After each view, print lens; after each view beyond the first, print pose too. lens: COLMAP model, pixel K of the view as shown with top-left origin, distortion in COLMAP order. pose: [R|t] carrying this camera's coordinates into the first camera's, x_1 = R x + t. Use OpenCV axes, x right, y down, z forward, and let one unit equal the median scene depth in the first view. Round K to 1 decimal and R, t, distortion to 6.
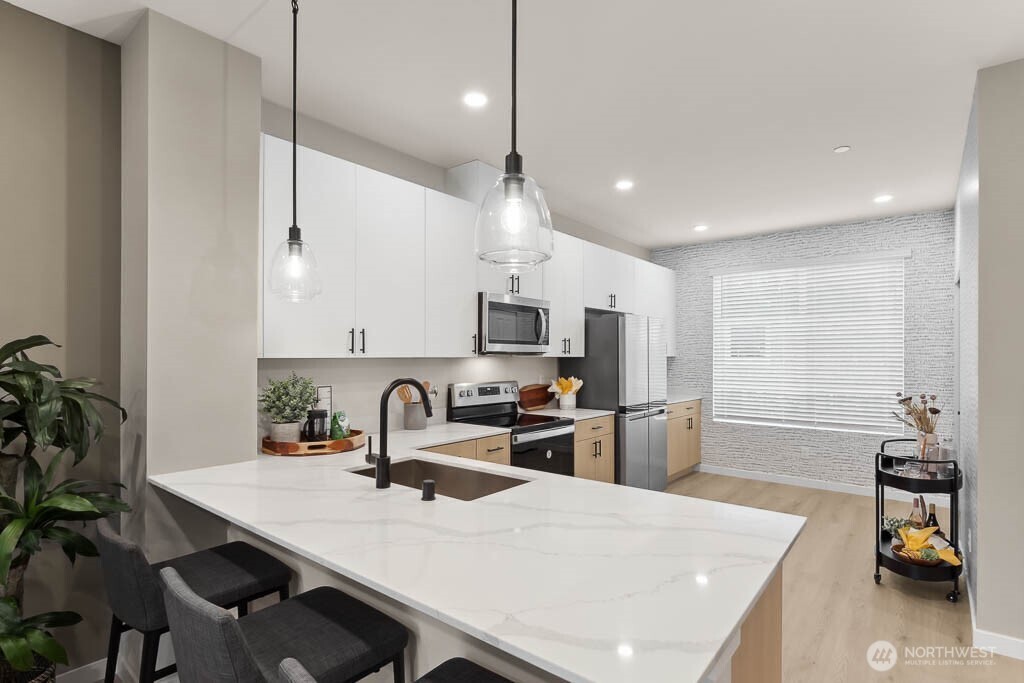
lens RADIAL K [[522.2, 0, 510.4], [0, 522.2, 351.1], [0, 0, 1]] dist [-0.002885, 0.000125]
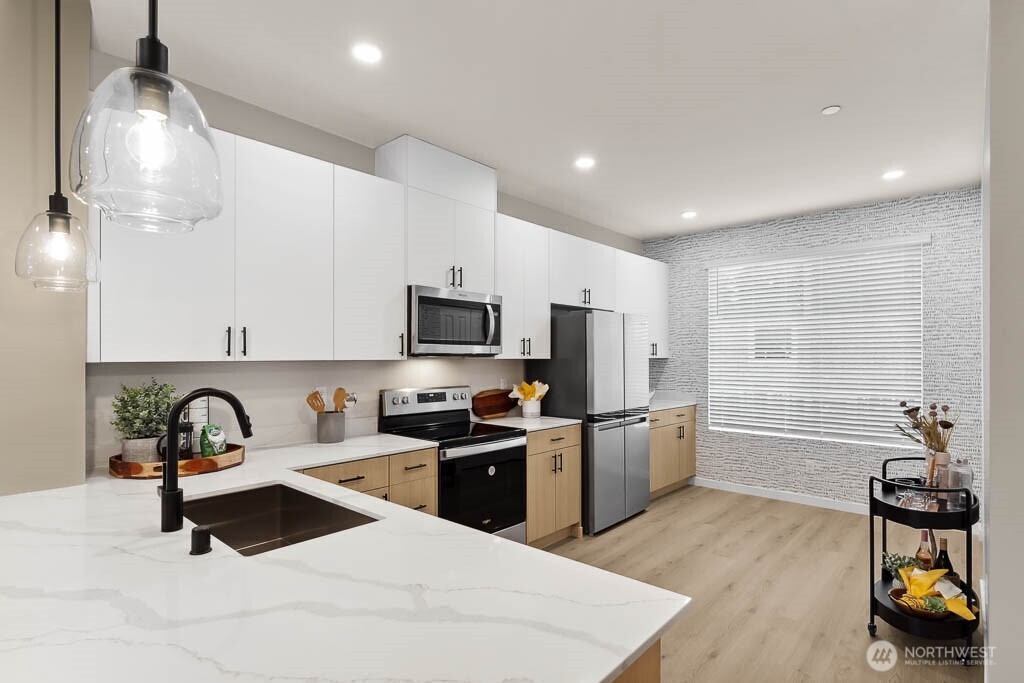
lens RADIAL K [[522.2, 0, 512.6], [0, 522.2, 351.2], [0, 0, 1]] dist [-0.002885, 0.000125]
pose [[0.998704, -0.001916, -0.050866, 0.154375], [0.001850, 0.999997, -0.001330, -0.001148], [0.050869, 0.001235, 0.998705, 0.129580]]
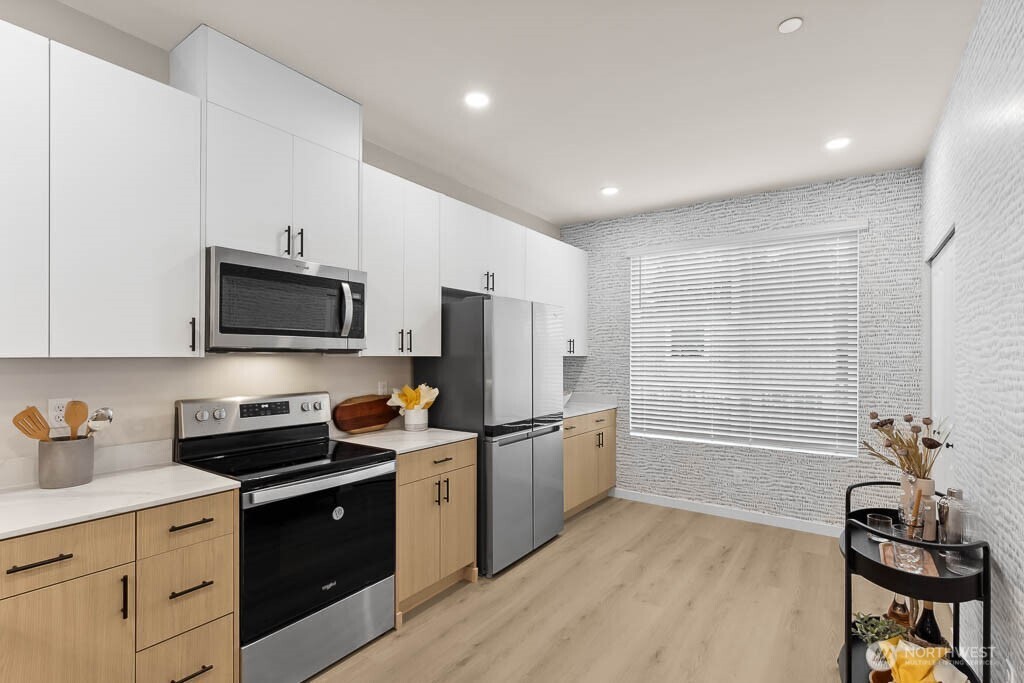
lens RADIAL K [[493.8, 0, 514.5], [0, 493.8, 351.7], [0, 0, 1]] dist [-0.001464, 0.000565]
pose [[0.996764, 0.001821, 0.080361, 0.236649], [-0.001996, 0.999996, 0.002101, 0.003609], [-0.080357, -0.002255, 0.996764, 0.398797]]
